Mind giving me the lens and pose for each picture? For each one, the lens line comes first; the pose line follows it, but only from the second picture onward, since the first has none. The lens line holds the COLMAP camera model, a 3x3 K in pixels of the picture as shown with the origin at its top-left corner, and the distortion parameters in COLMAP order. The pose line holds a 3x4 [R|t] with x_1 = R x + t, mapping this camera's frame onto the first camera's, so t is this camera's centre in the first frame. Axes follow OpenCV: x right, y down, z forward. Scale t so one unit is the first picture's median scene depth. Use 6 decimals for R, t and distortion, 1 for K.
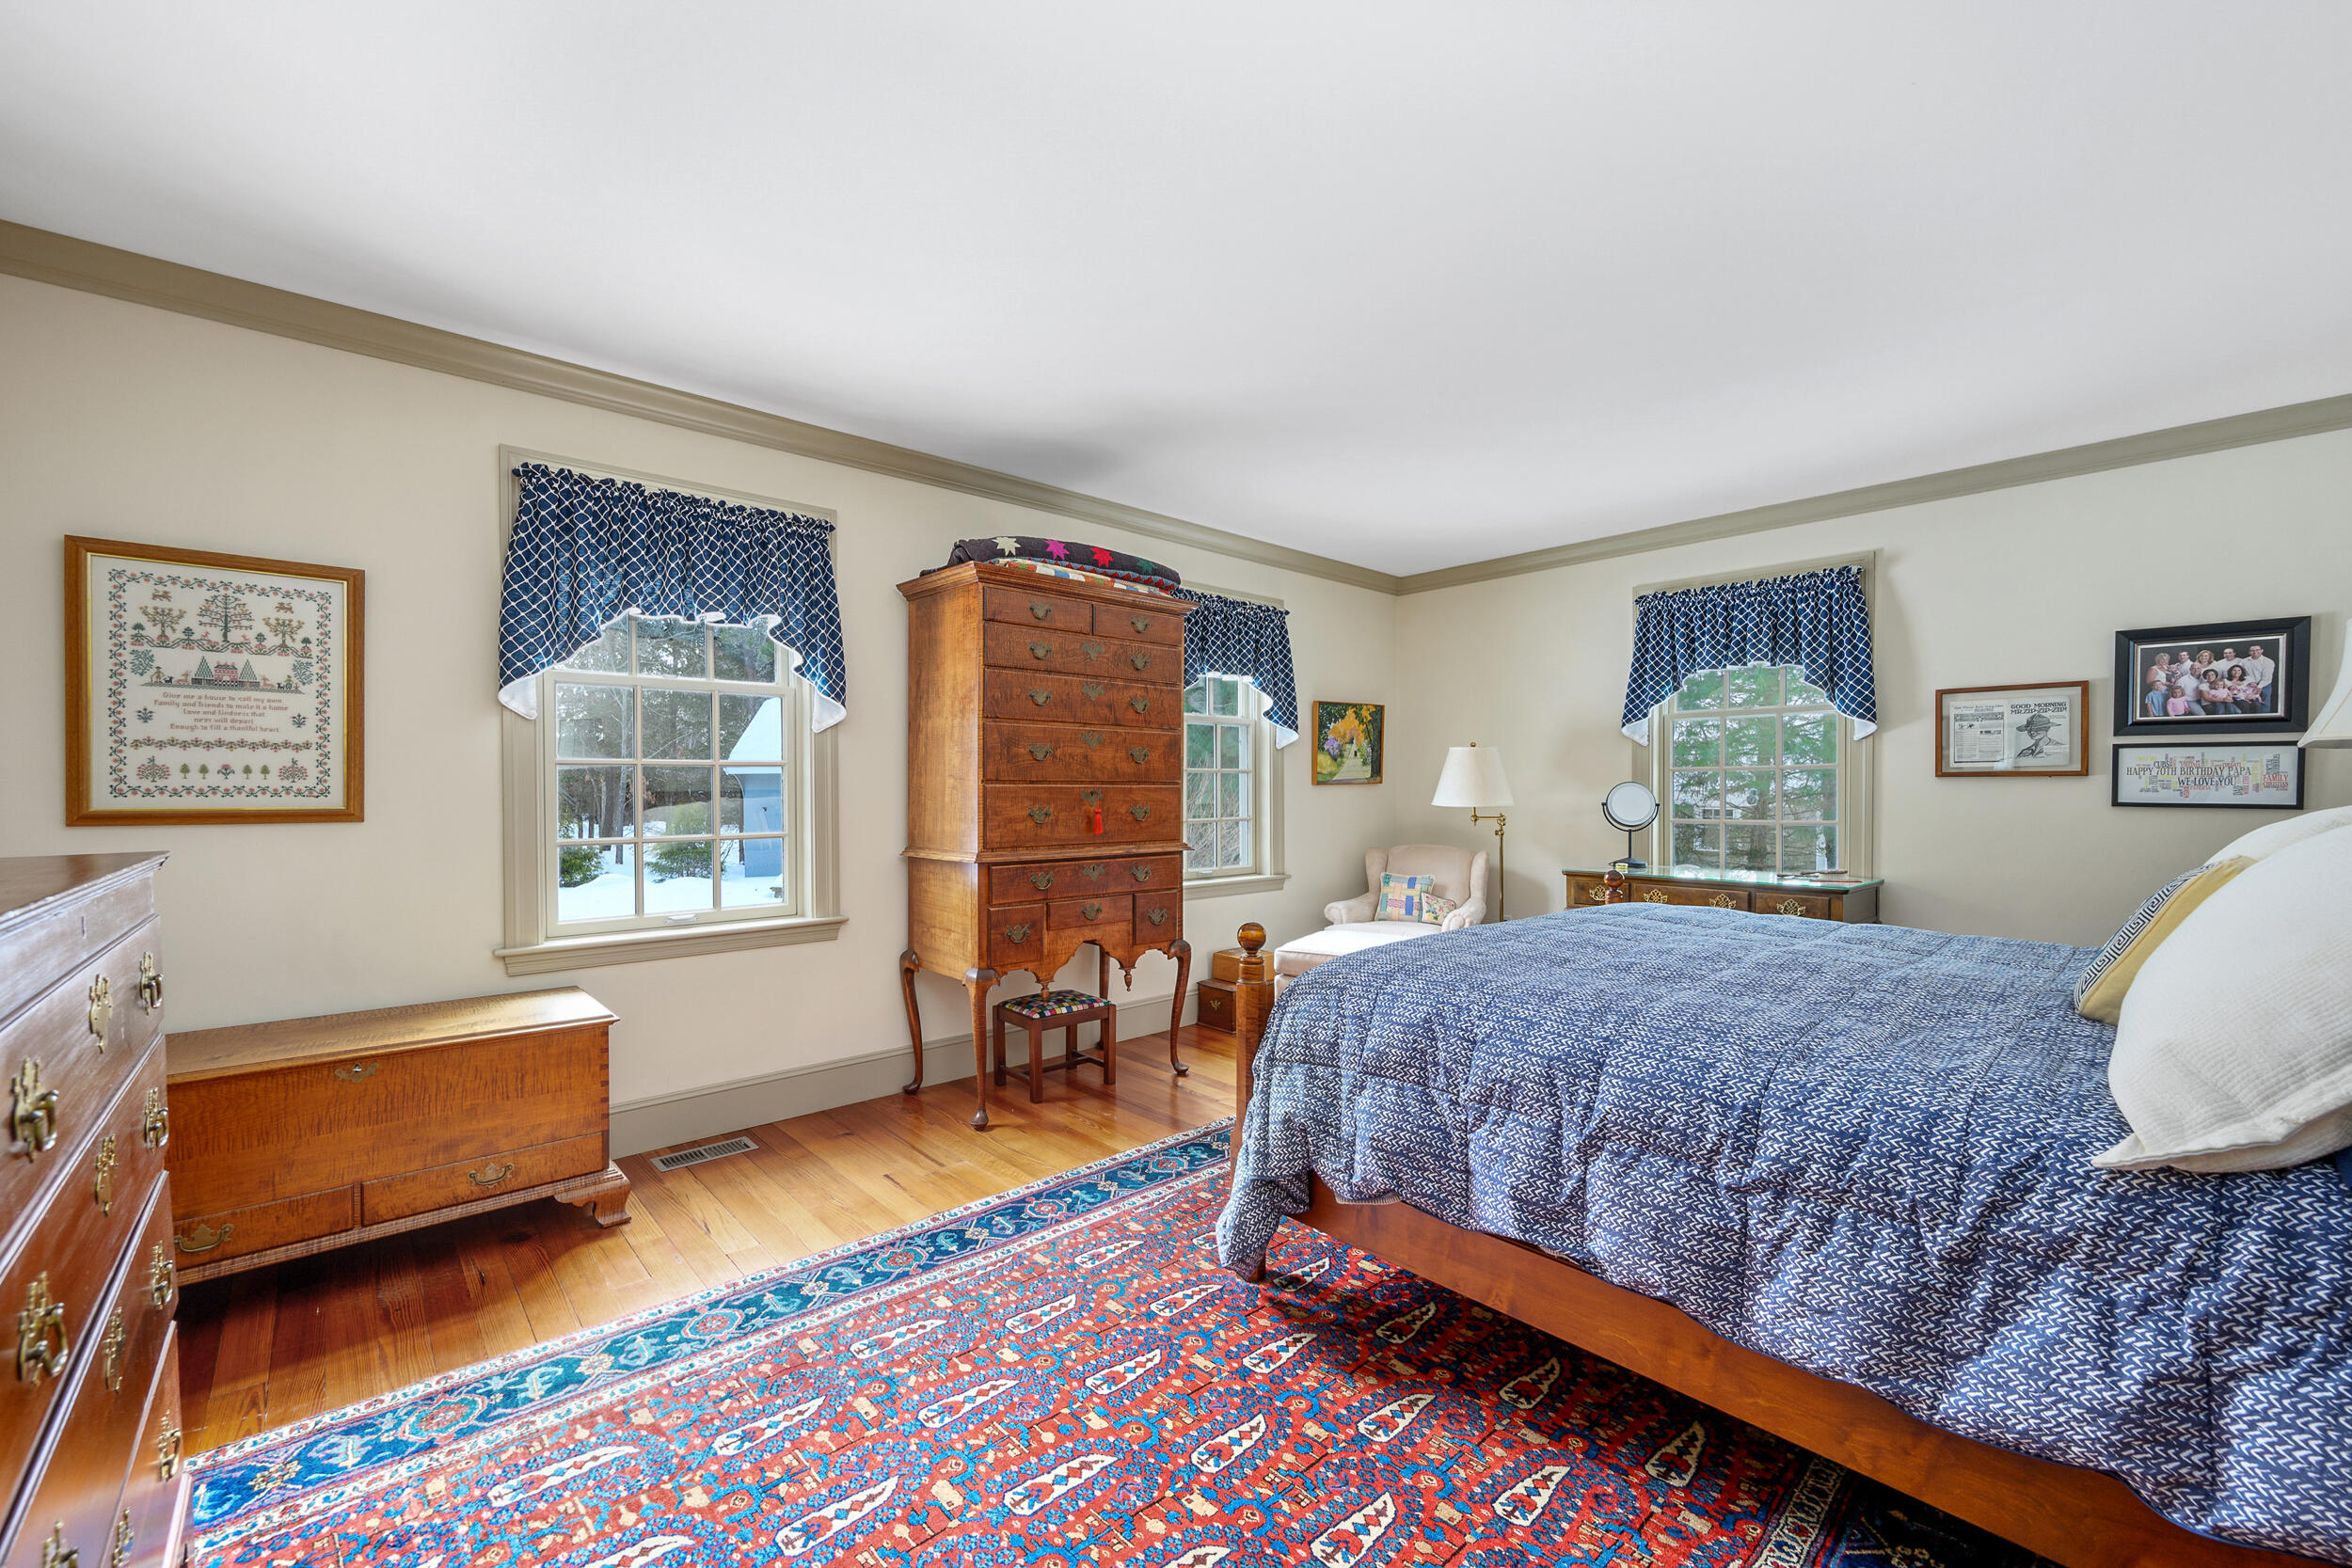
lens RADIAL K [[931.0, 0, 1176.8], [0, 931.0, 788.7], [0, 0, 1]] dist [-0.001384, -0.000080]
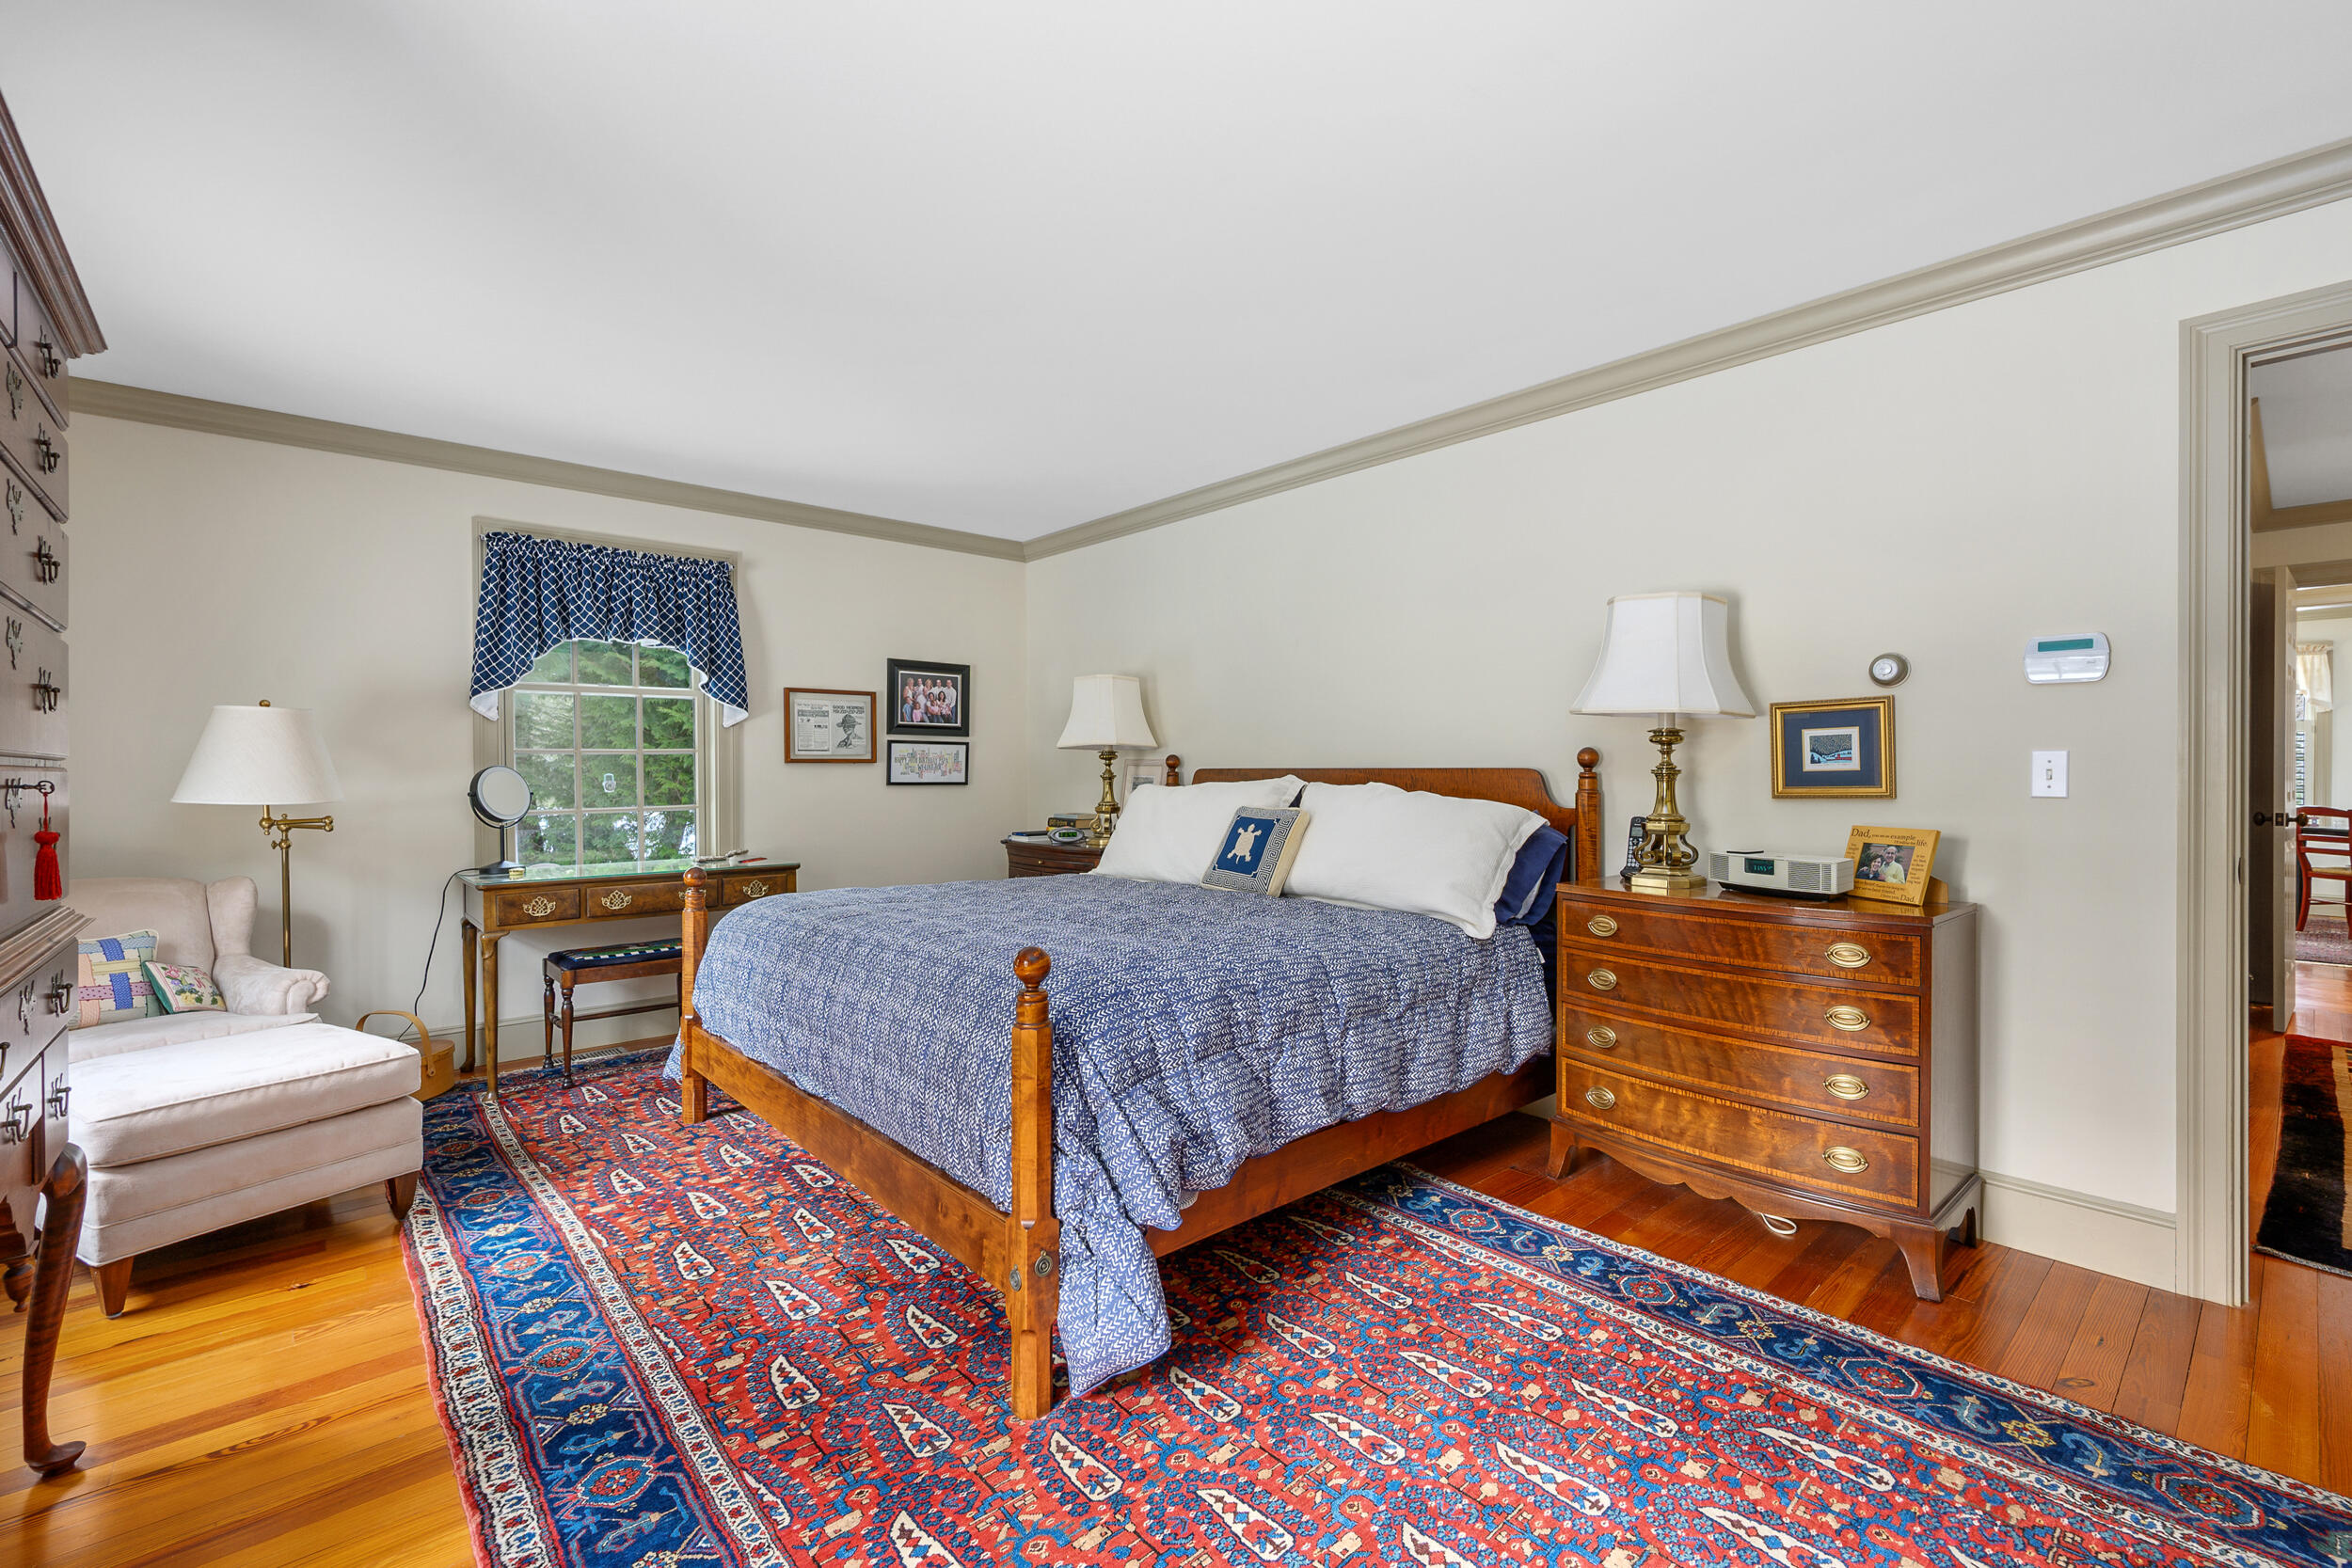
lens RADIAL K [[1001.1, 0, 1175.8], [0, 1001.1, 778.1], [0, 0, 1]] dist [-0.000956, 0.000018]
pose [[0.023453, -0.007759, 0.999695, -0.479276], [0.003730, 0.999964, 0.007674, -0.001316], [-0.999718, 0.003548, 0.023481, 0.558674]]
